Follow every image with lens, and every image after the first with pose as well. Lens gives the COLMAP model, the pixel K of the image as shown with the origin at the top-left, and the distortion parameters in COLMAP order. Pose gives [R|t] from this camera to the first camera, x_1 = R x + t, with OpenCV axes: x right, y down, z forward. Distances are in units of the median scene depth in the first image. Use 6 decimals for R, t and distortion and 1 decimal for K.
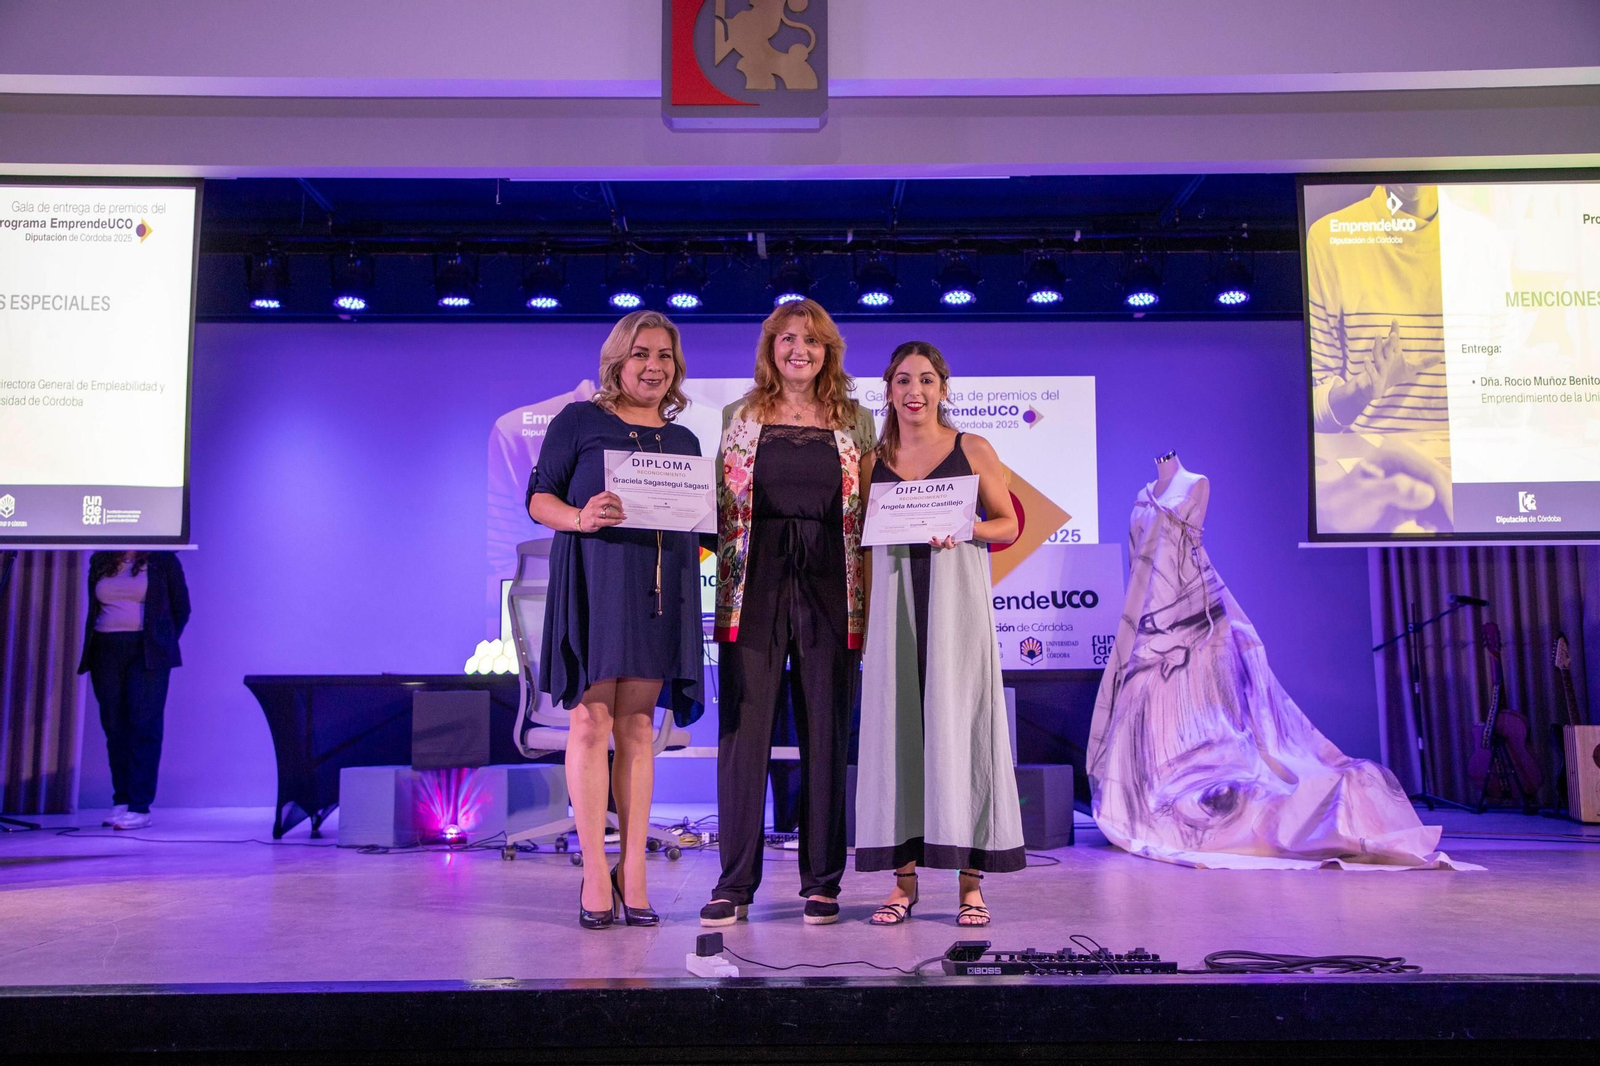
lens RADIAL K [[1495.9, 0, 783.8], [0, 1495.9, 531.8], [0, 0, 1]] dist [0.044837, 0.035829]
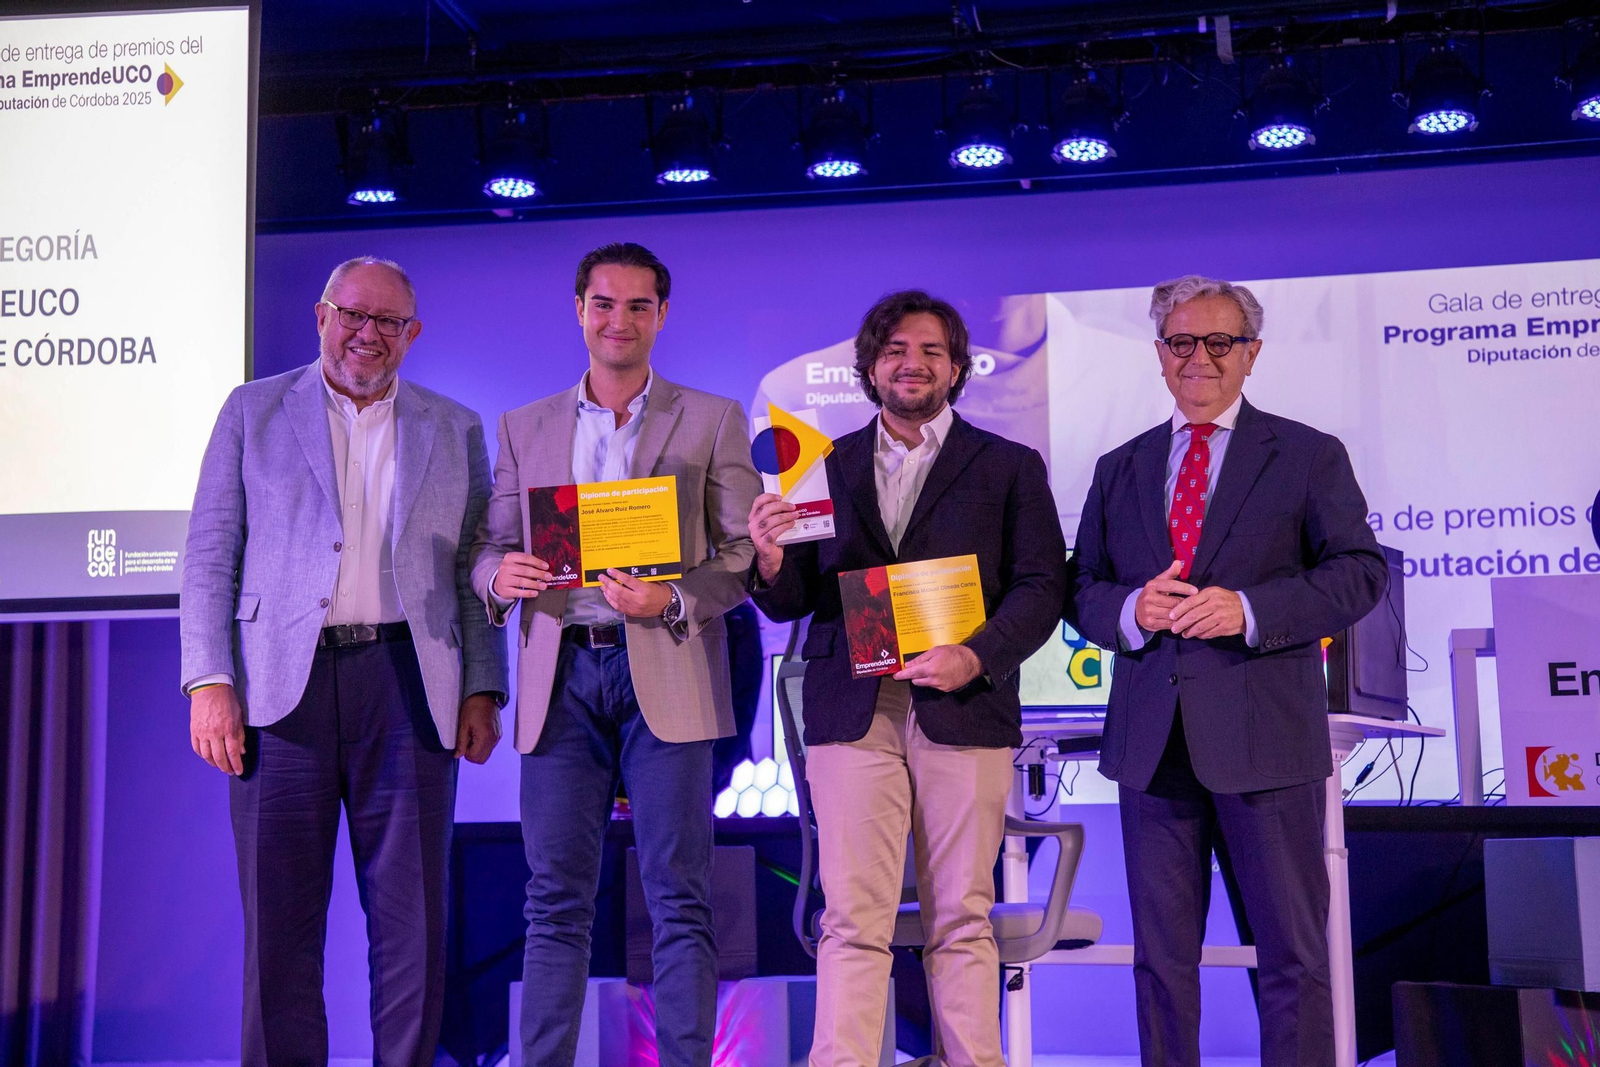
lens RADIAL K [[2723.1, 0, 797.2], [0, 2723.1, 548.8], [0, 0, 1]] dist [0.259566, 0.150444]
pose [[0.982344, -0.029283, -0.184775, 0.017763], [0.027653, 0.999553, -0.011395, 0.003806], [0.185026, 0.006085, 0.982715, -0.032151]]
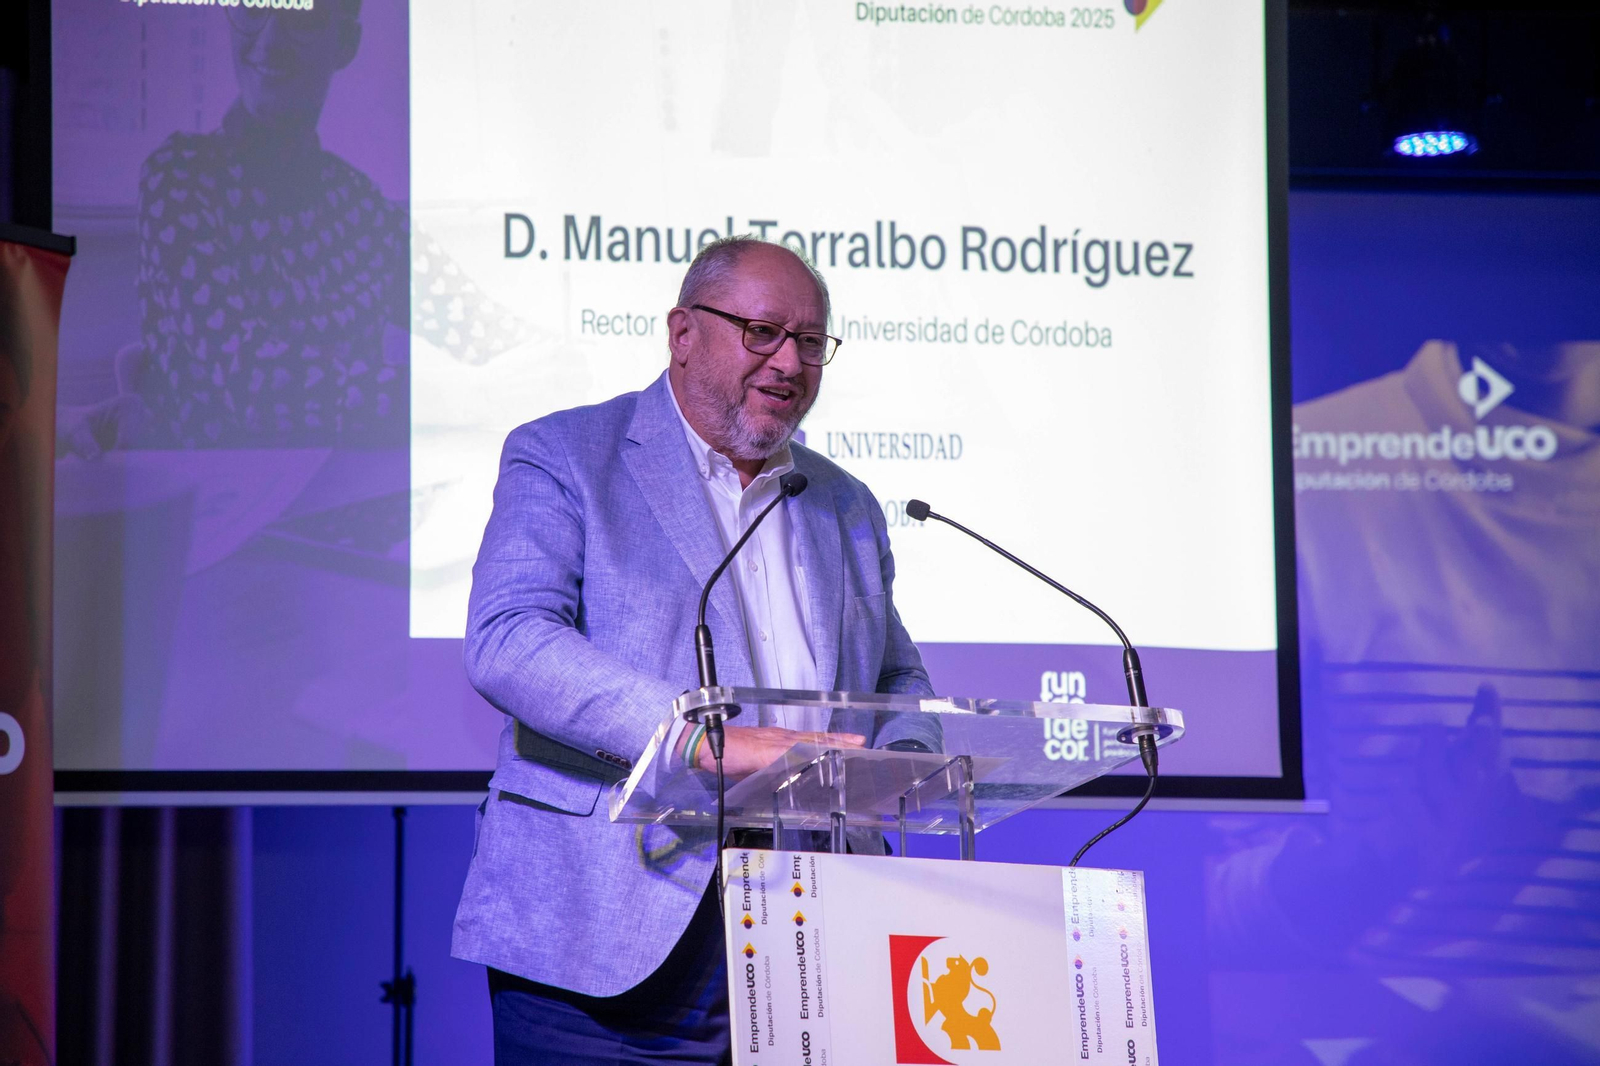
lens RADIAL K [[4389.5, 0, 800.0], [0, 4389.5, 533.0], [0, 0, 1]] dist [0.732723, -1.740623]
pose [[0.986384, 0.015156, 0.163761, -0.667161], [-0.009885, 0.999408, -0.032955, -0.020539], [-0.164163, 0.030887, 0.985950, -0.116471]]
